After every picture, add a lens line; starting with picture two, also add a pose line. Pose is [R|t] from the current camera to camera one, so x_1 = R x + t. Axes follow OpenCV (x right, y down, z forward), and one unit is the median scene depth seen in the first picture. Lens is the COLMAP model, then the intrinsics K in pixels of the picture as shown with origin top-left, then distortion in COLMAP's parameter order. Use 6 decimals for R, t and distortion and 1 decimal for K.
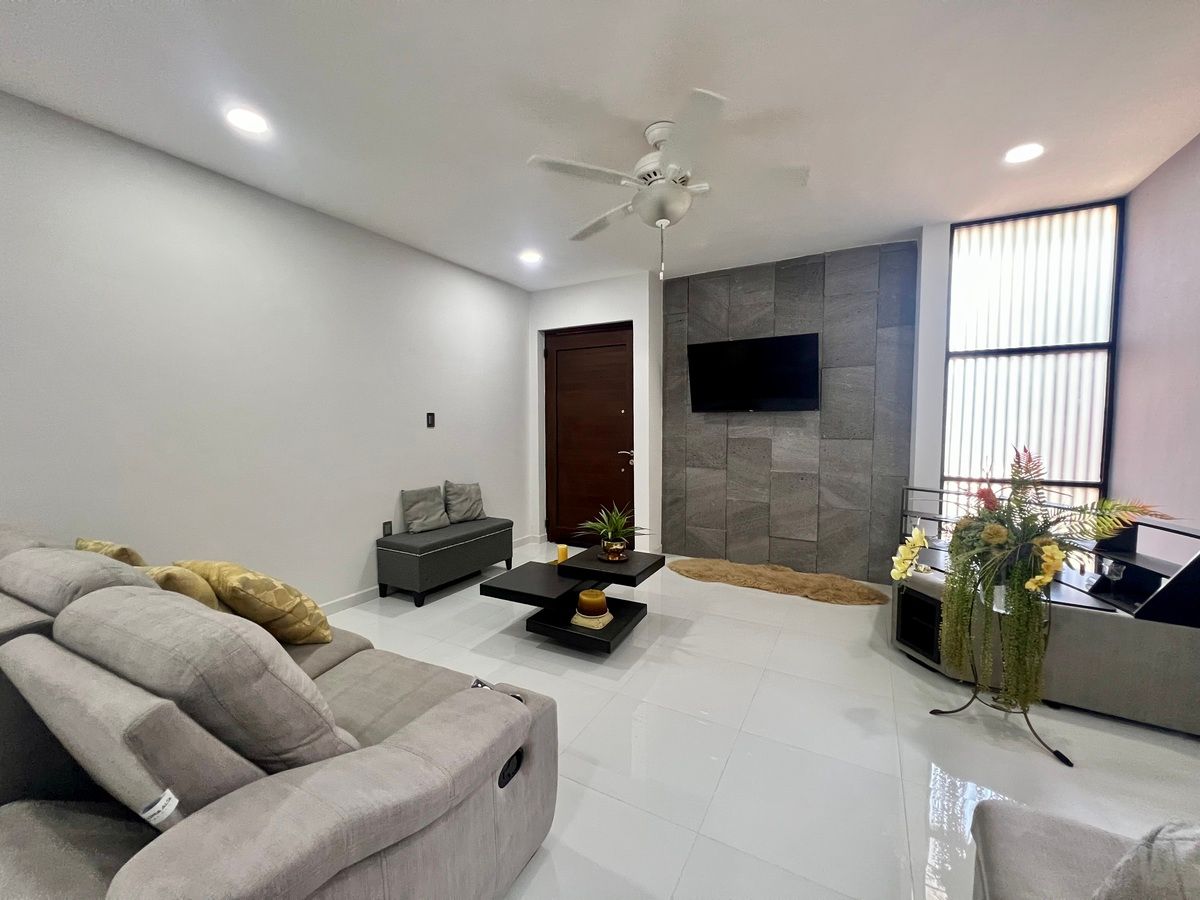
lens RADIAL K [[480.2, 0, 603.0], [0, 480.2, 451.3], [0, 0, 1]] dist [0.001024, -0.000102]
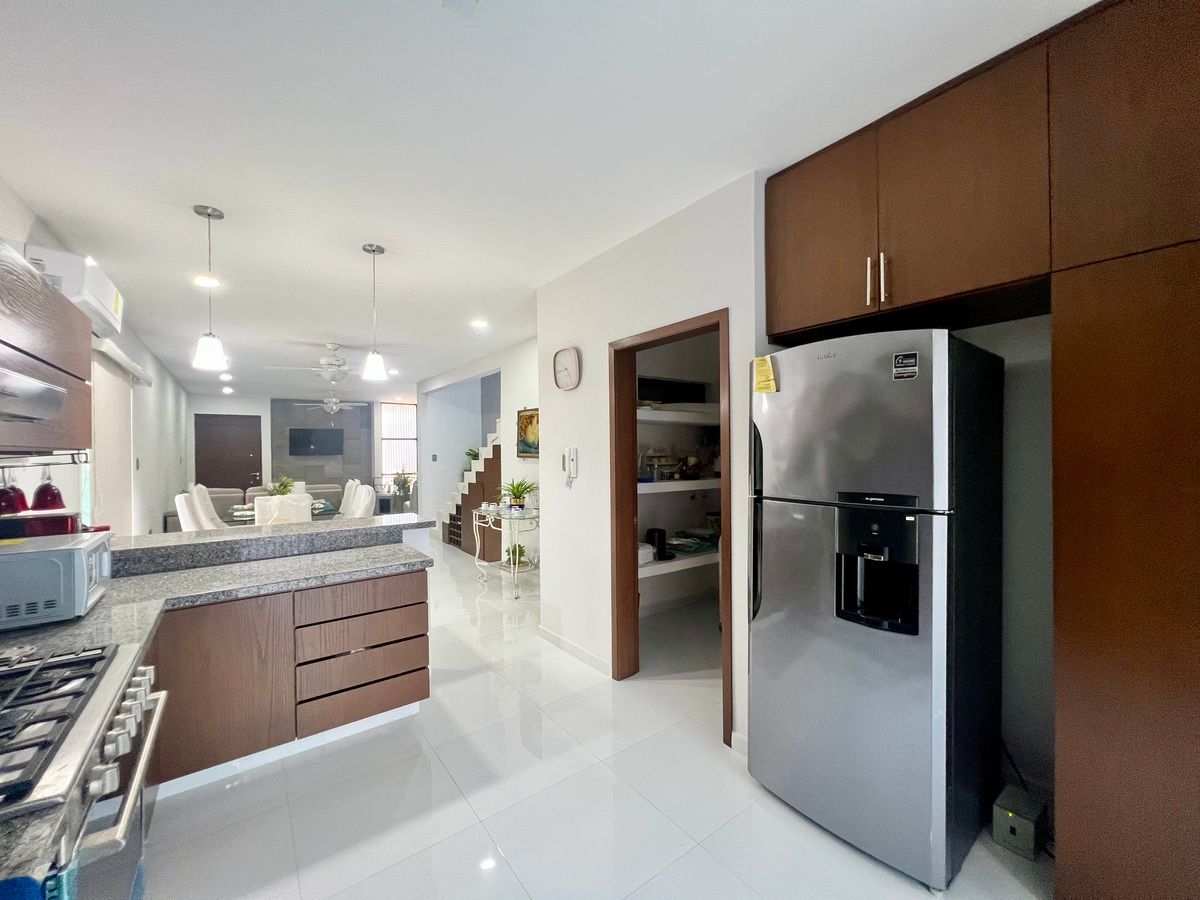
lens RADIAL K [[480.2, 0, 602.2], [0, 480.2, 452.3], [0, 0, 1]] dist [0.001024, -0.000102]
pose [[0.407060, -0.006821, 0.913376, -1.575886], [0.060524, 0.997976, -0.019521, 0.051181], [-0.911394, 0.063227, 0.406649, -1.621794]]
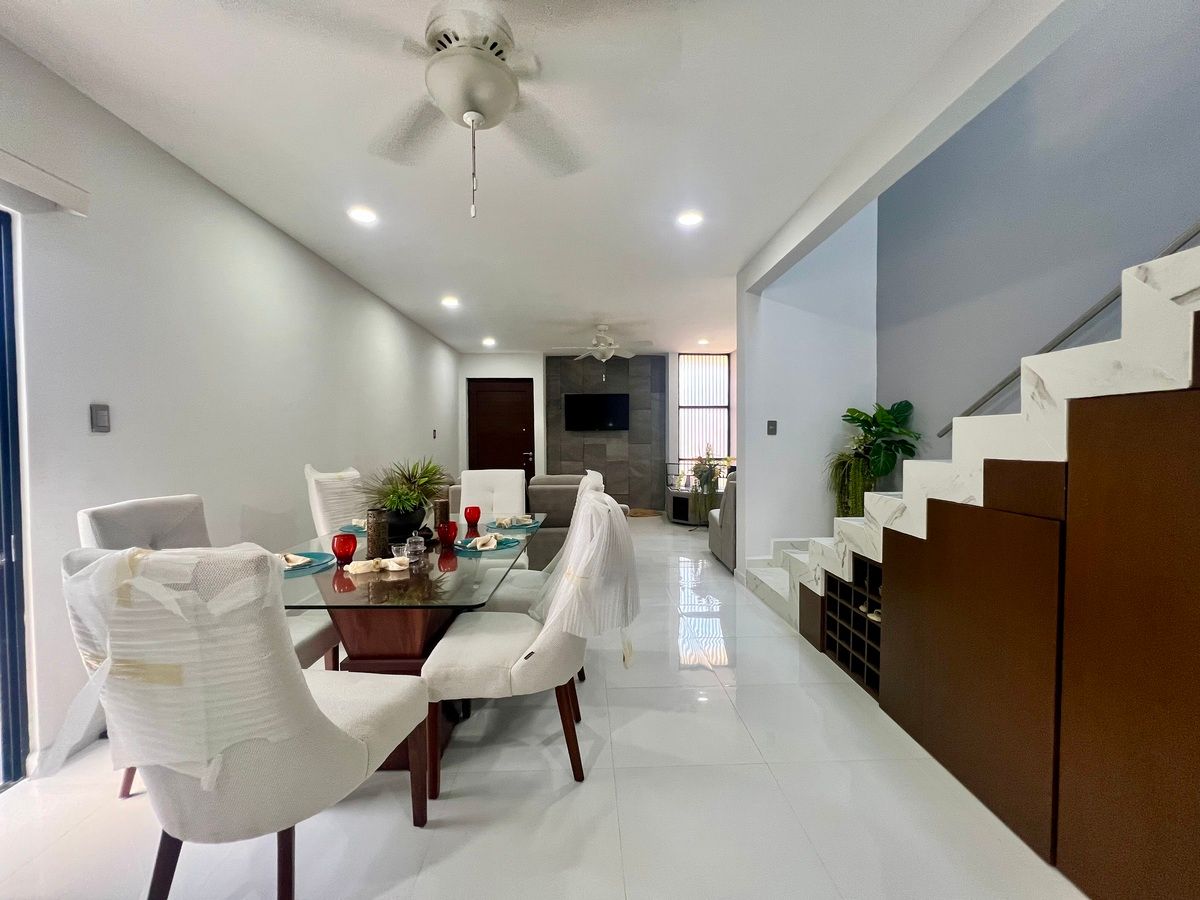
lens RADIAL K [[480.2, 0, 603.0], [0, 480.2, 451.7], [0, 0, 1]] dist [0.001024, -0.000102]
pose [[0.855921, -0.020117, 0.516715, -0.726422], [0.035692, 0.999158, -0.020222, 0.046843], [-0.515874, 0.035751, 0.855918, -0.720853]]
